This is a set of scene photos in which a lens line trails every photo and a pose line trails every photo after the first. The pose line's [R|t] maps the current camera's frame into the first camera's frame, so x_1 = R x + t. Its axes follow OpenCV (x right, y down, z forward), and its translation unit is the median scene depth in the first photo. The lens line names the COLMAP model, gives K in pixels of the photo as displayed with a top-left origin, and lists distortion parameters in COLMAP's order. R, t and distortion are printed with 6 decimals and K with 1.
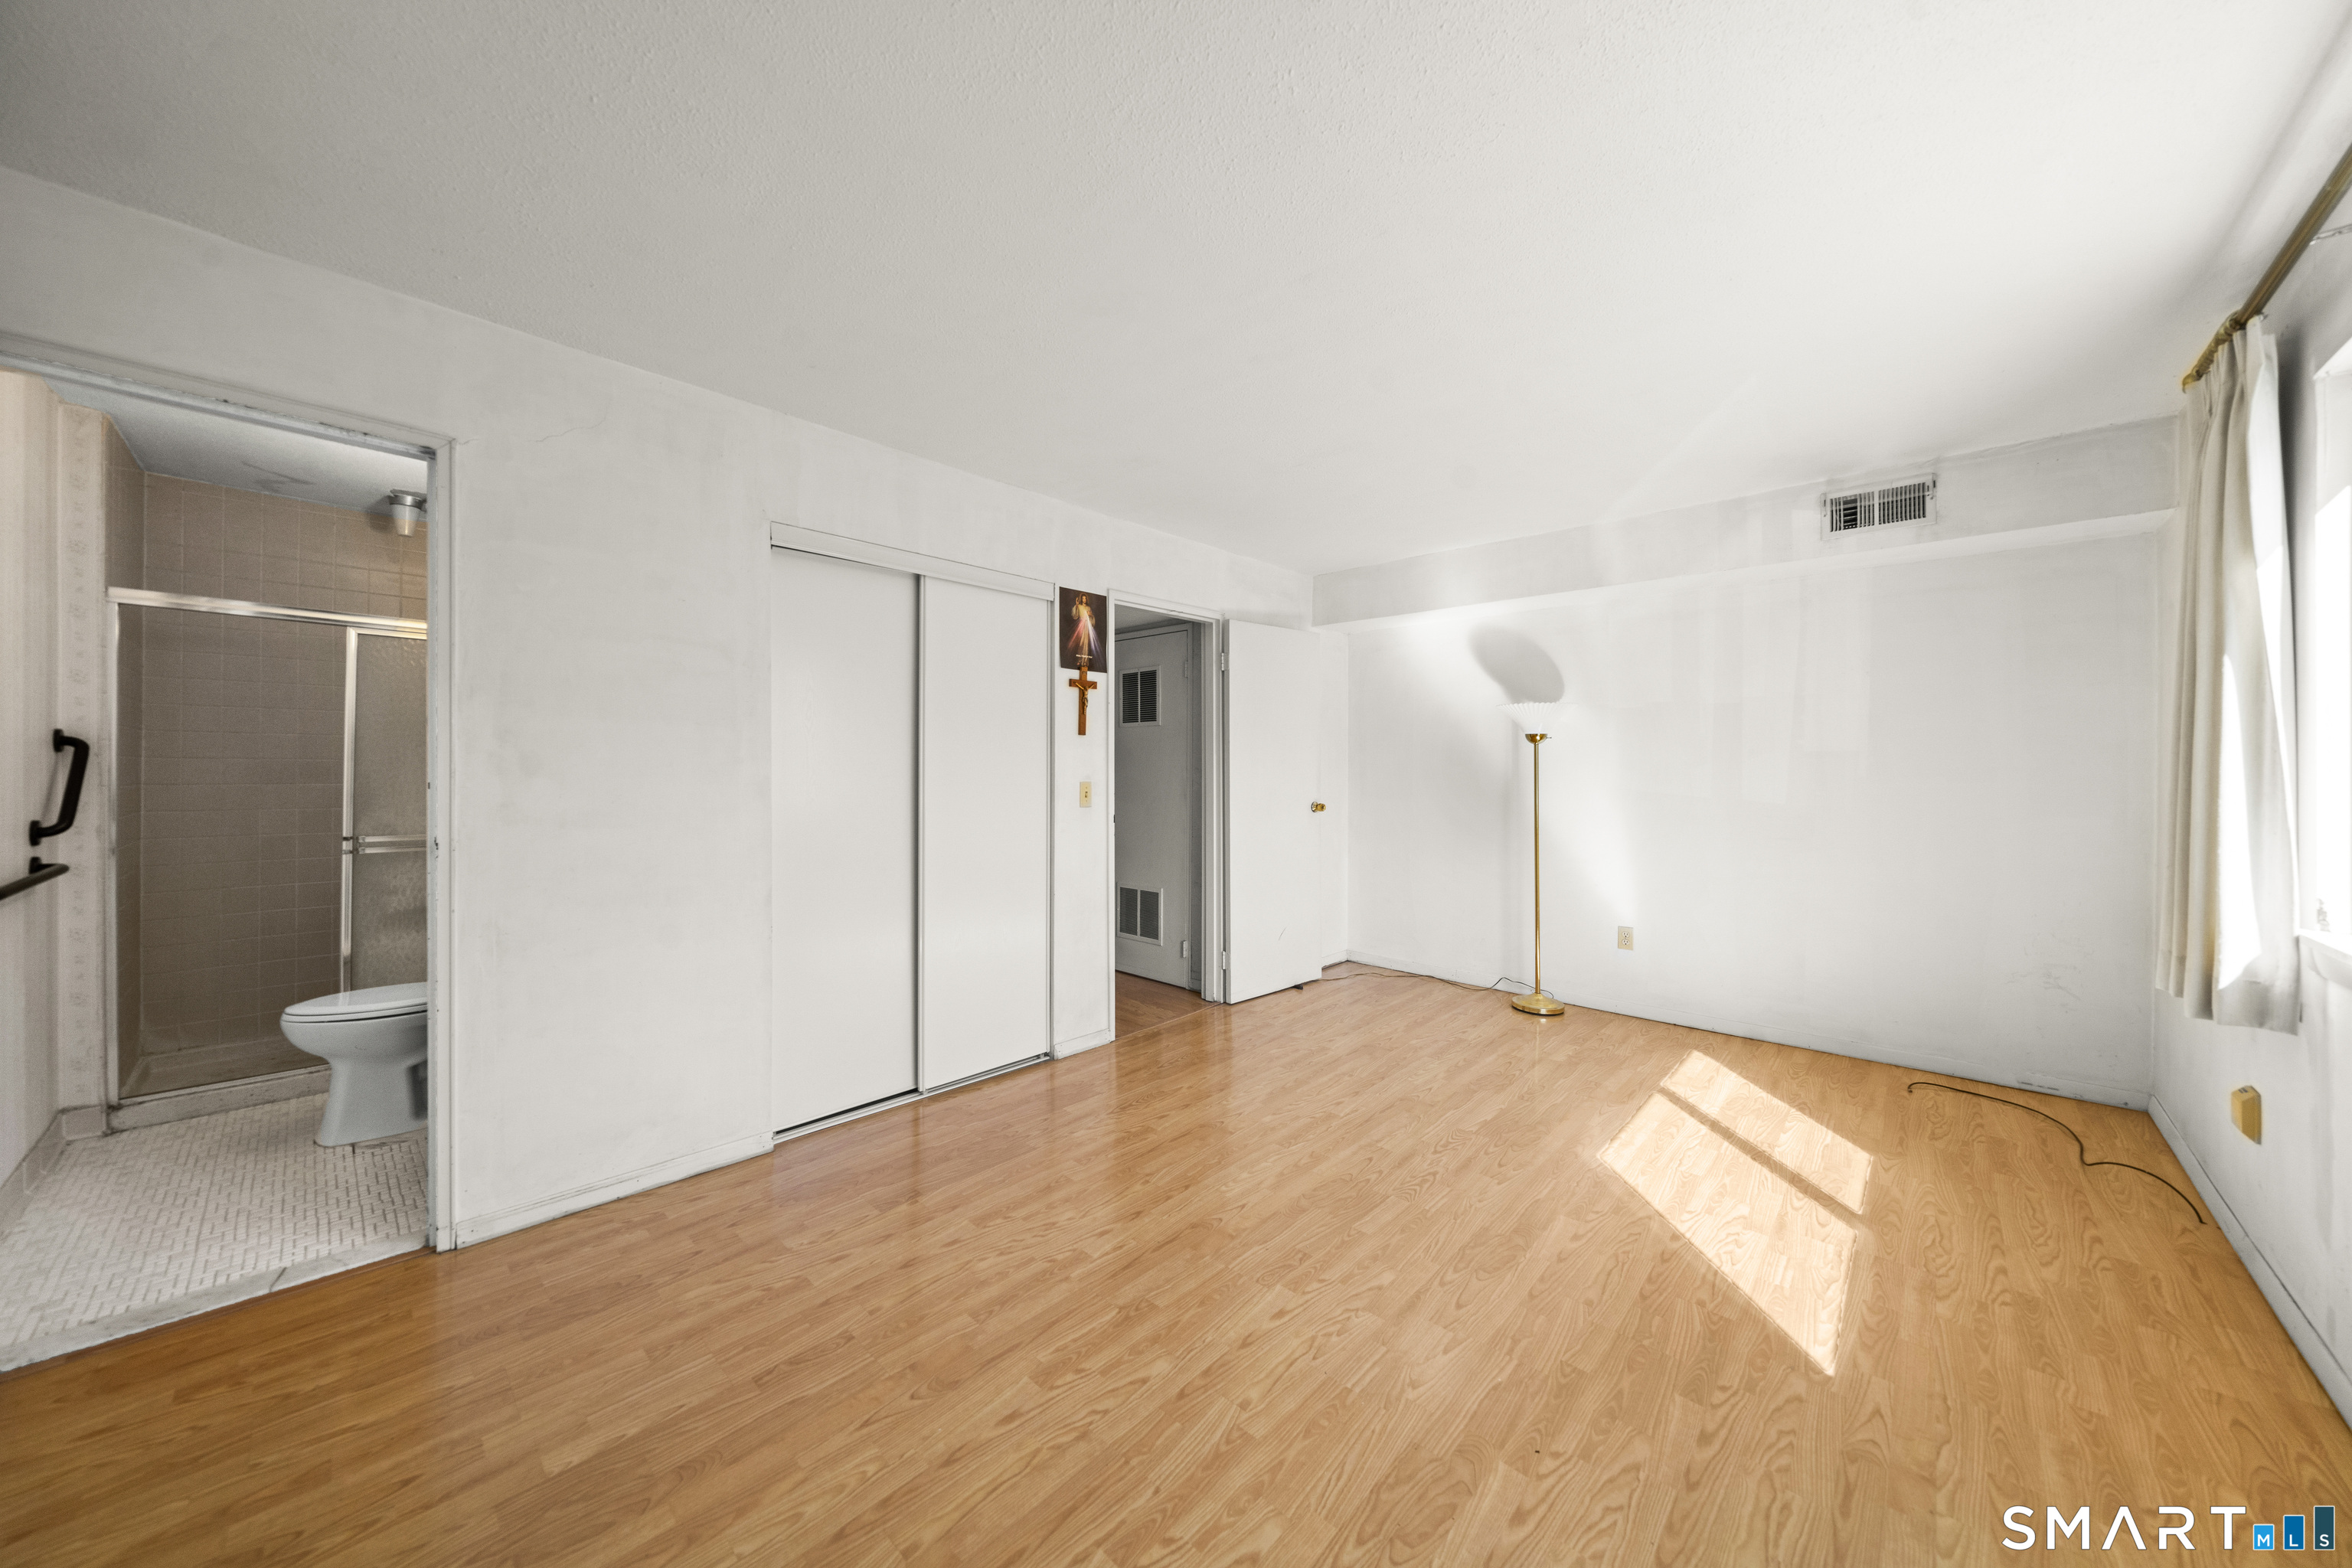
lens RADIAL K [[821.3, 0, 1180.3], [0, 821.3, 770.7], [0, 0, 1]] dist [-0.004944, 0.000444]
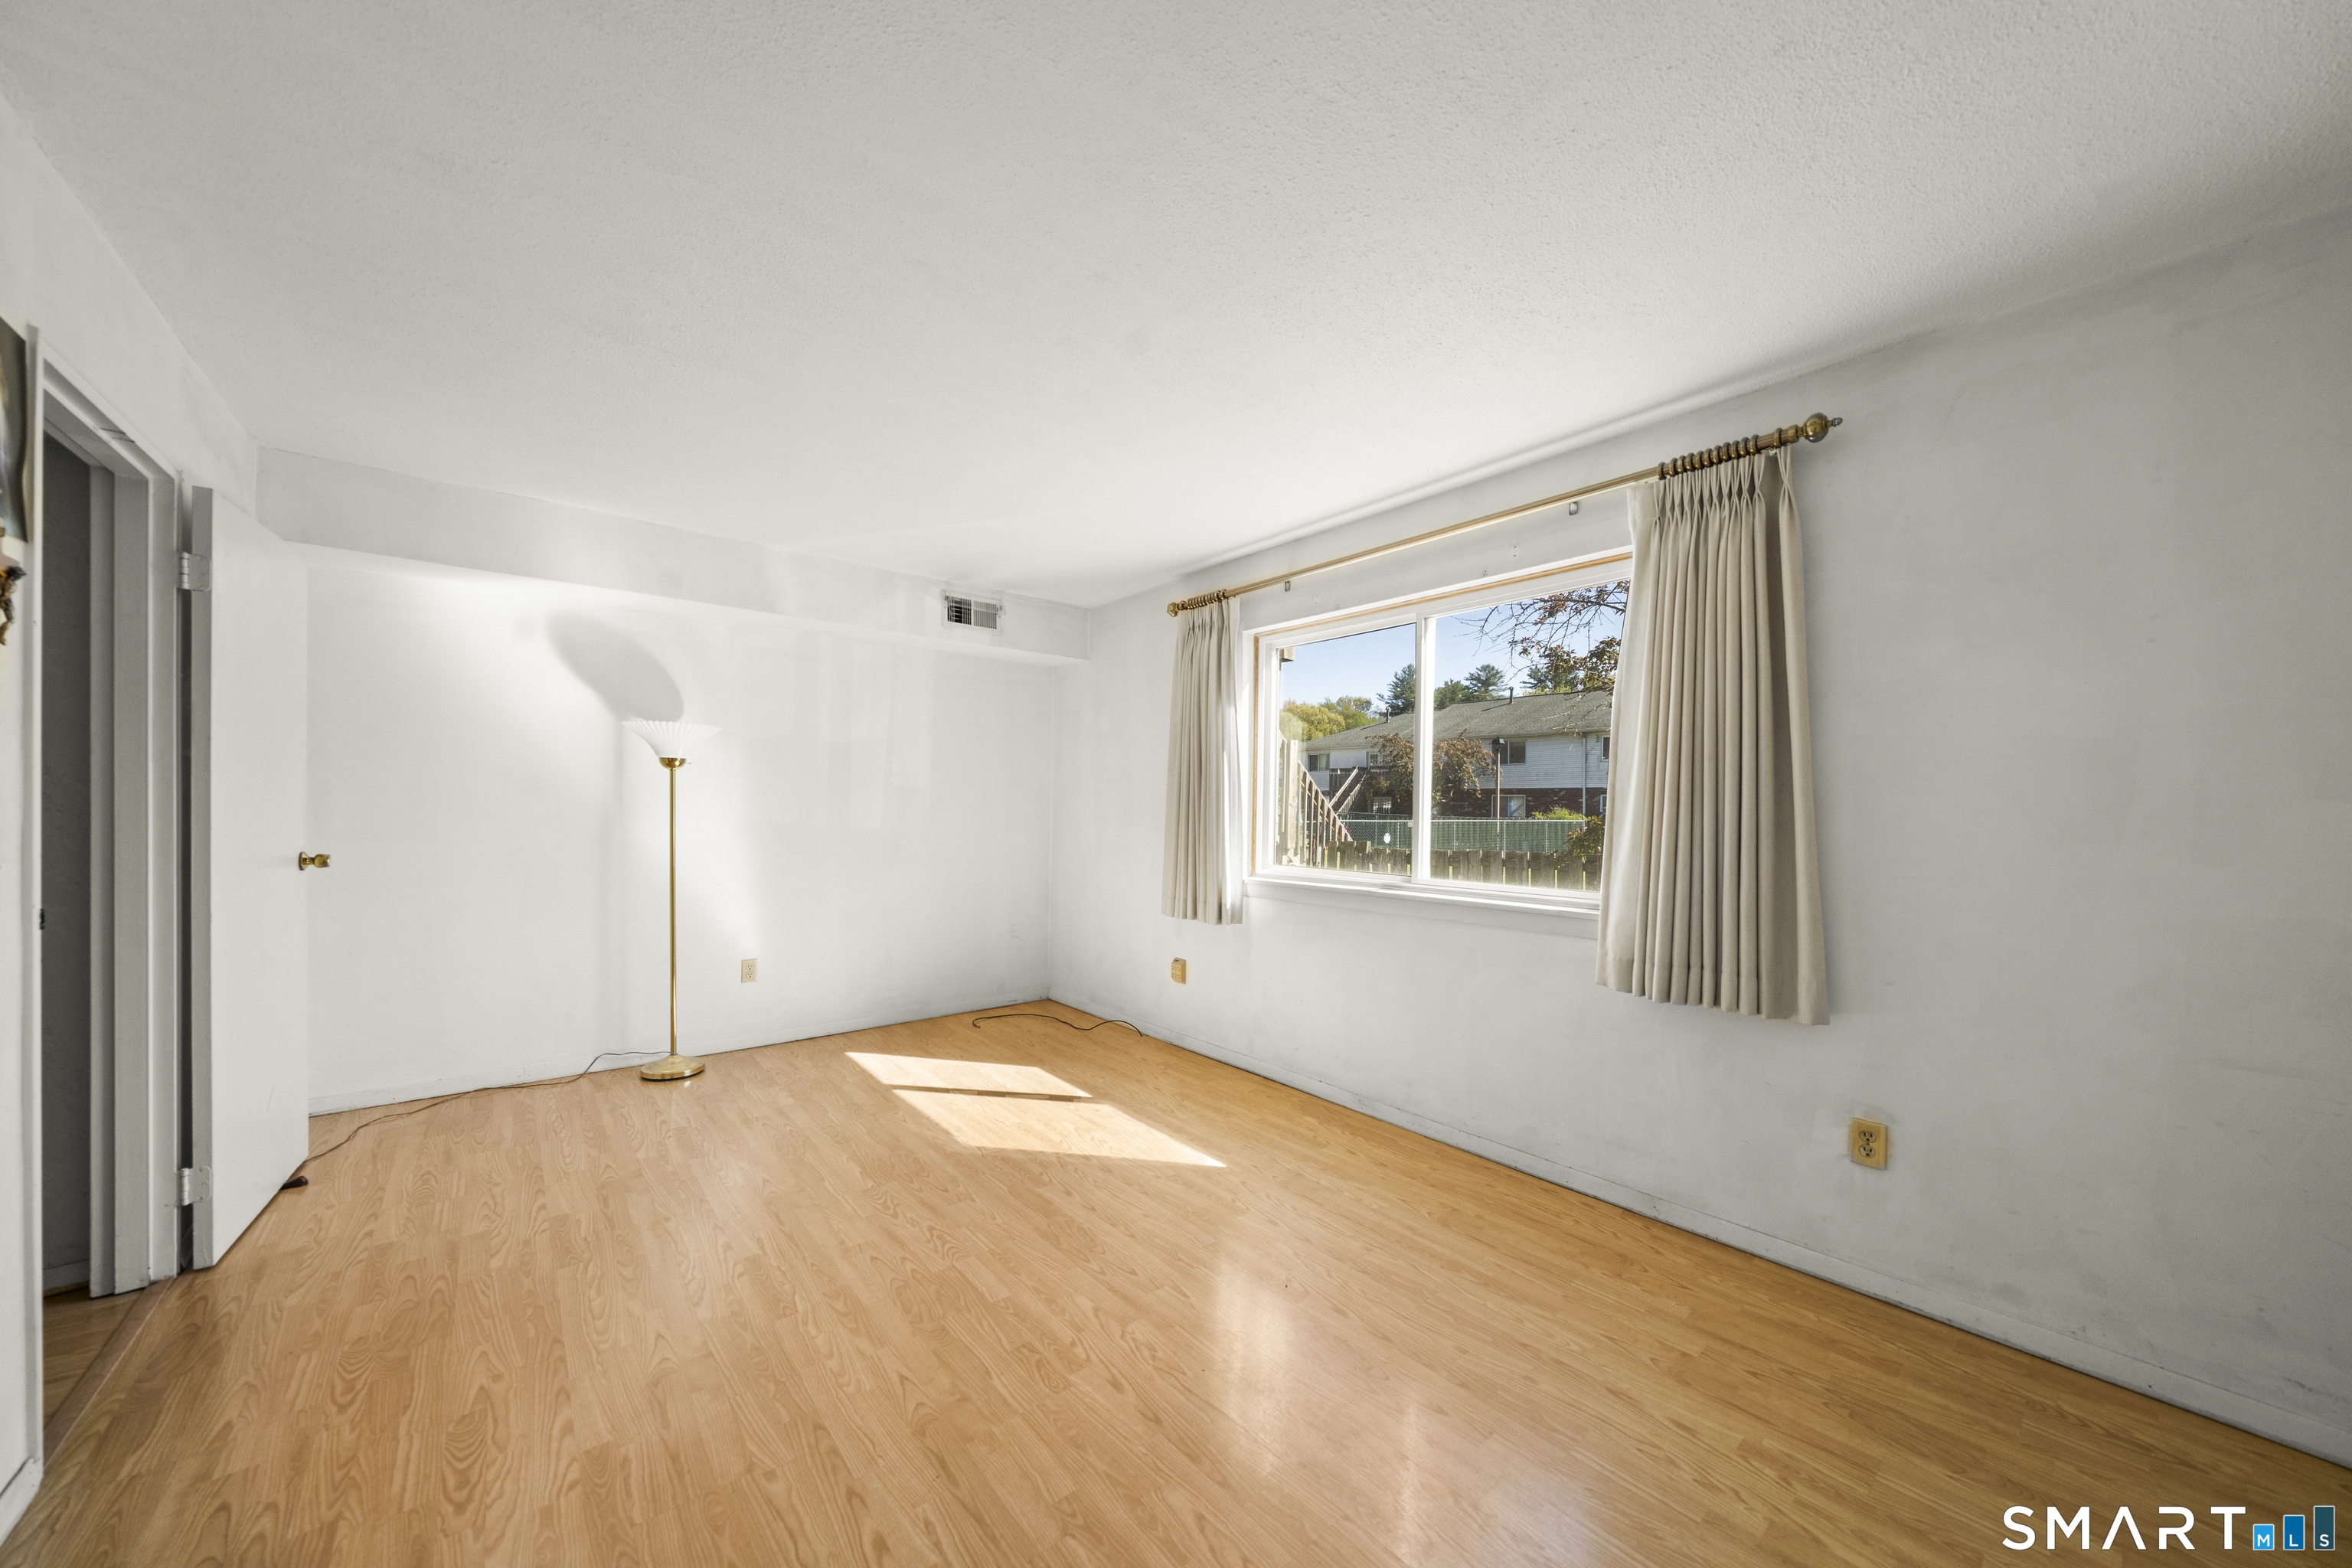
lens RADIAL K [[821.3, 0, 1158.4], [0, 821.3, 798.8], [0, 0, 1]] dist [-0.004944, 0.000444]
pose [[0.129802, 0.004259, 0.991531, -0.513189], [-0.008048, 0.999962, -0.003242, -0.003912], [-0.991507, -0.007559, 0.129832, 0.531648]]
